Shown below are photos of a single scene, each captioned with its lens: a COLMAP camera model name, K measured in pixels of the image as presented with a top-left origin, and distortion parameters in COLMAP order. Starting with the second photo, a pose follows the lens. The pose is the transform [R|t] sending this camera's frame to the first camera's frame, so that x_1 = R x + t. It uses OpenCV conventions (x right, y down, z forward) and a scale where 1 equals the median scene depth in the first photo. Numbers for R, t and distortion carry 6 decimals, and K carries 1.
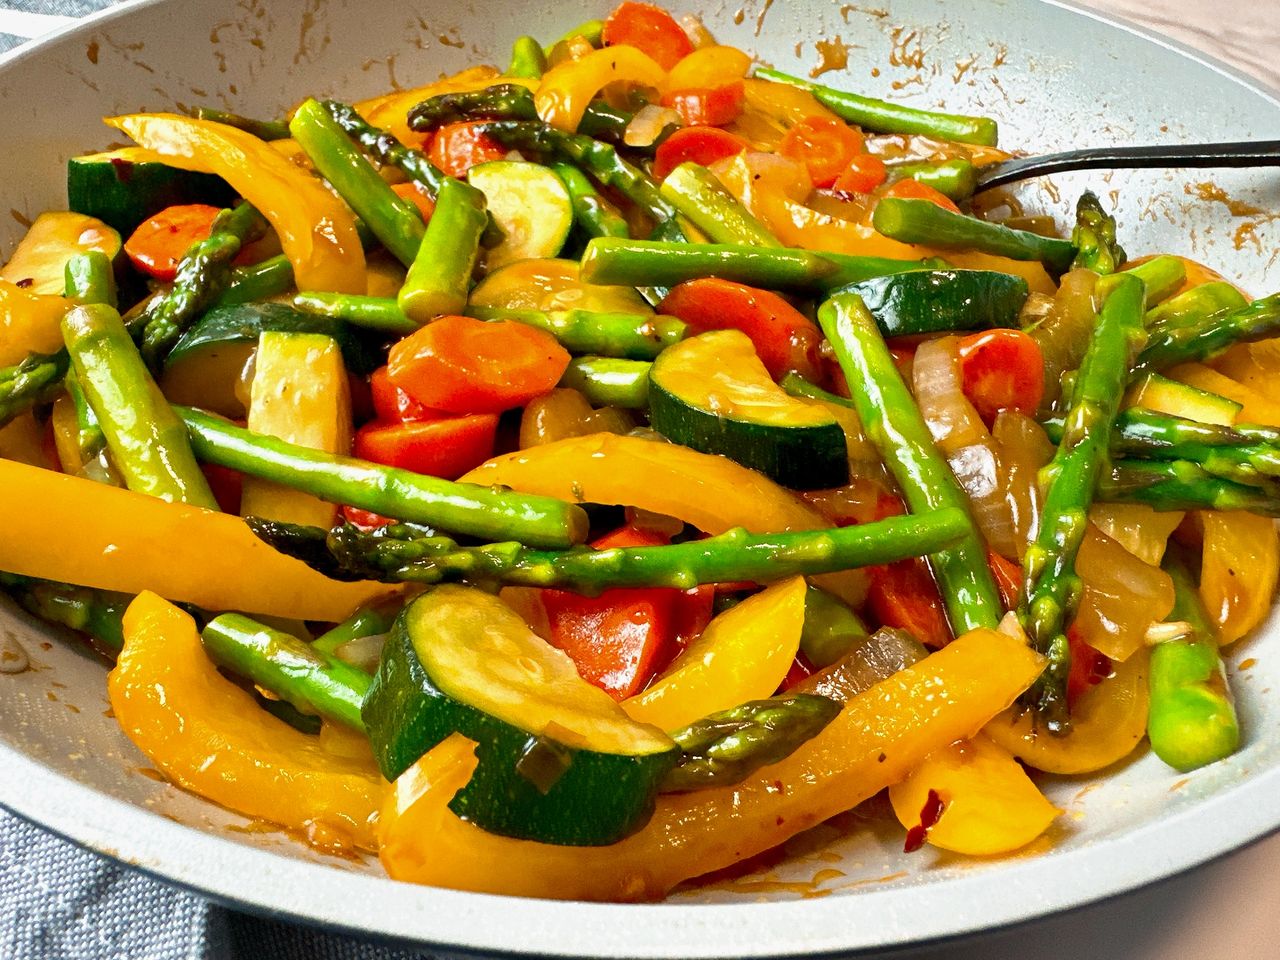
lens RADIAL K [[919.2, 0, 634.6], [0, 919.2, 476.7], [0, 0, 1]] dist [-0.003463, 0.000486]
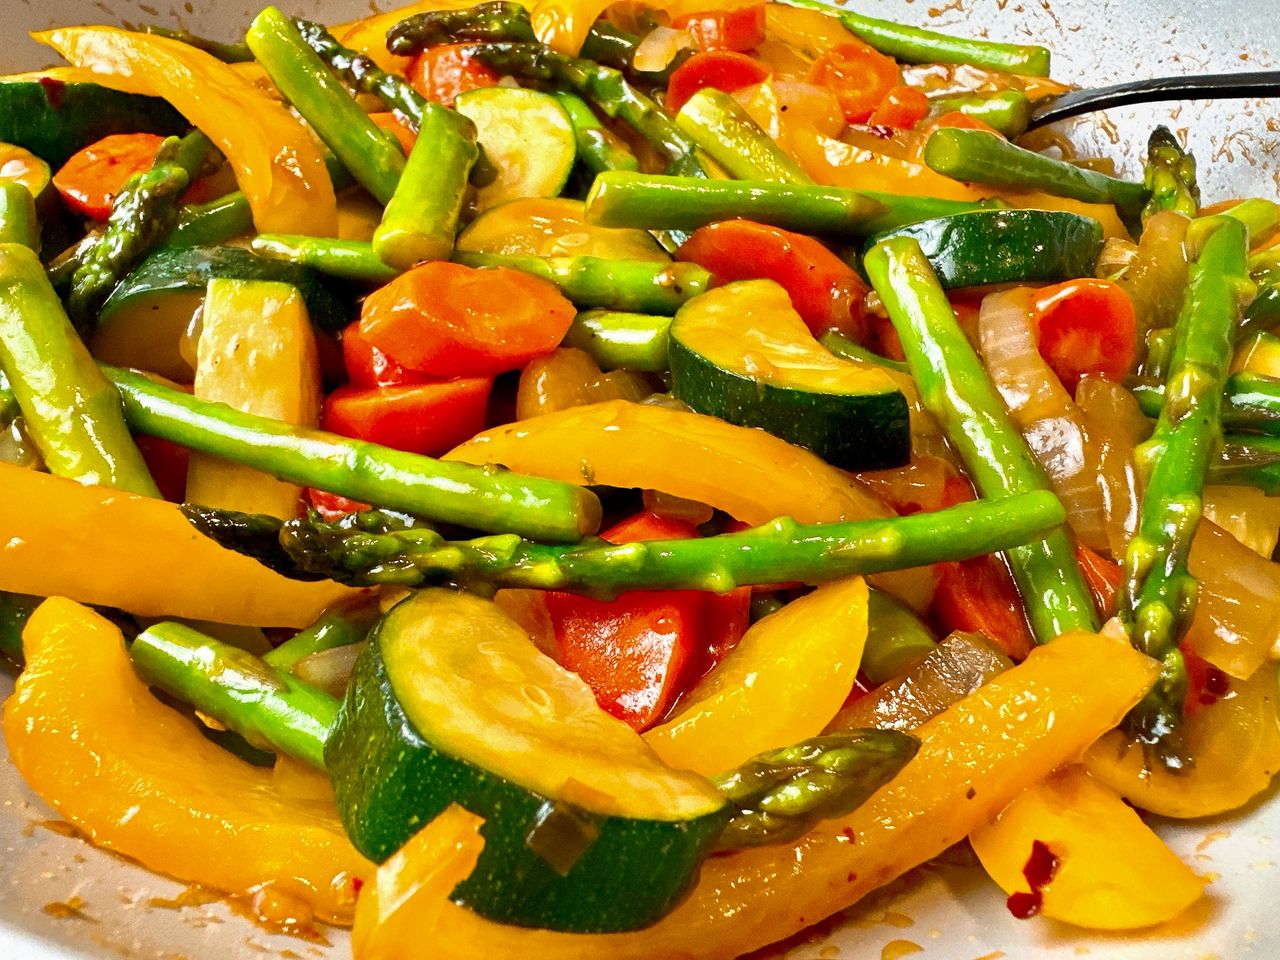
lens RADIAL K [[919.2, 0, 634.6], [0, 919.2, 476.7], [0, 0, 1]] dist [-0.003463, 0.000486]
pose [[0.999959, 0.002454, 0.008737, -0.022383], [-0.002793, 0.999236, 0.038970, -0.009894], [-0.008635, -0.038993, 0.999202, 0.141807]]
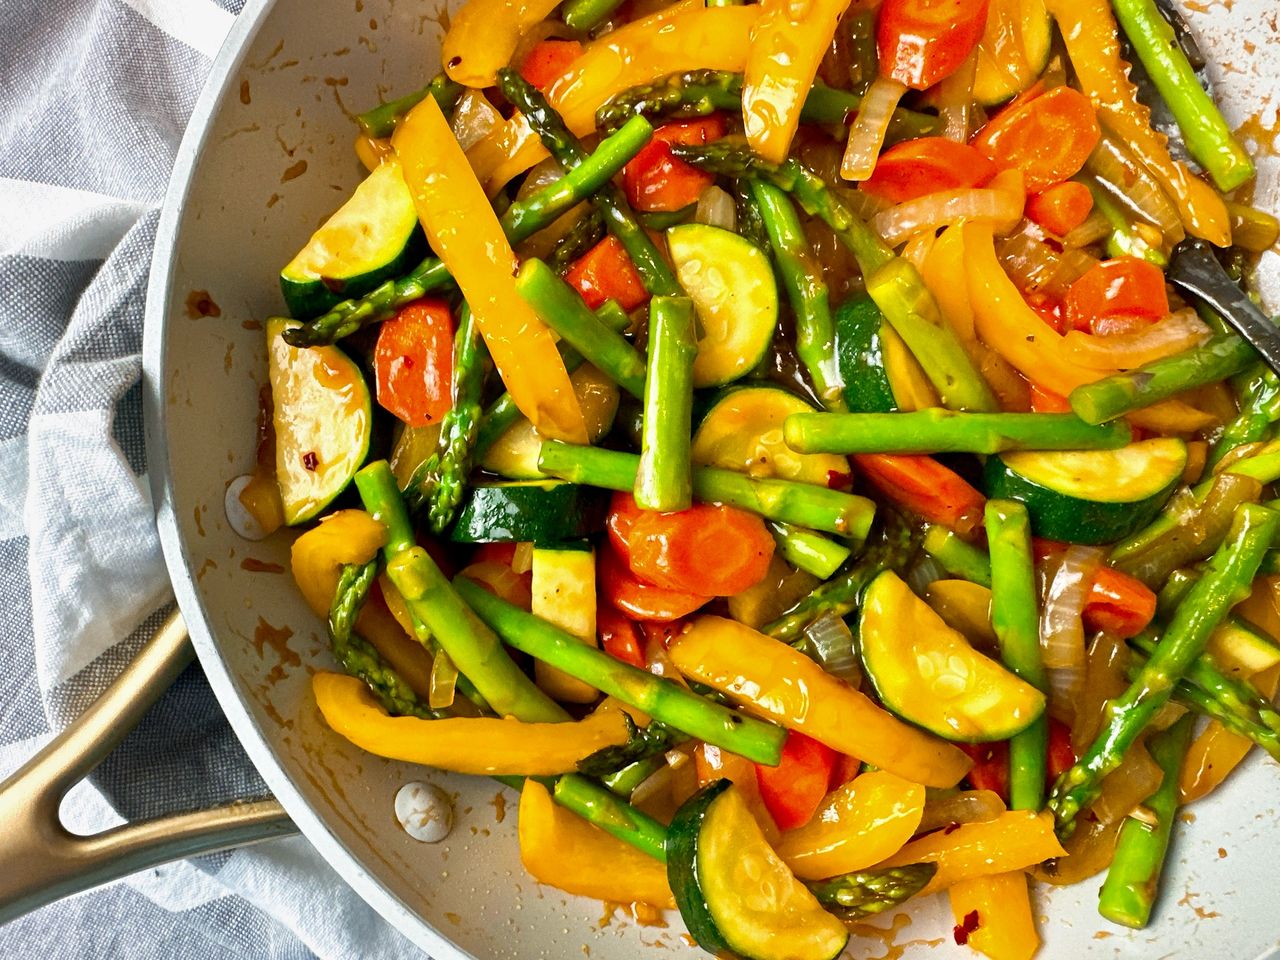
lens RADIAL K [[919.2, 0, 634.6], [0, 919.2, 476.7], [0, 0, 1]] dist [-0.003463, 0.000486]
pose [[0.999013, 0.043066, -0.010850, -0.250580], [-0.023732, 0.724159, 0.689225, -1.036668], [0.037539, -0.688287, 0.724466, 0.168476]]
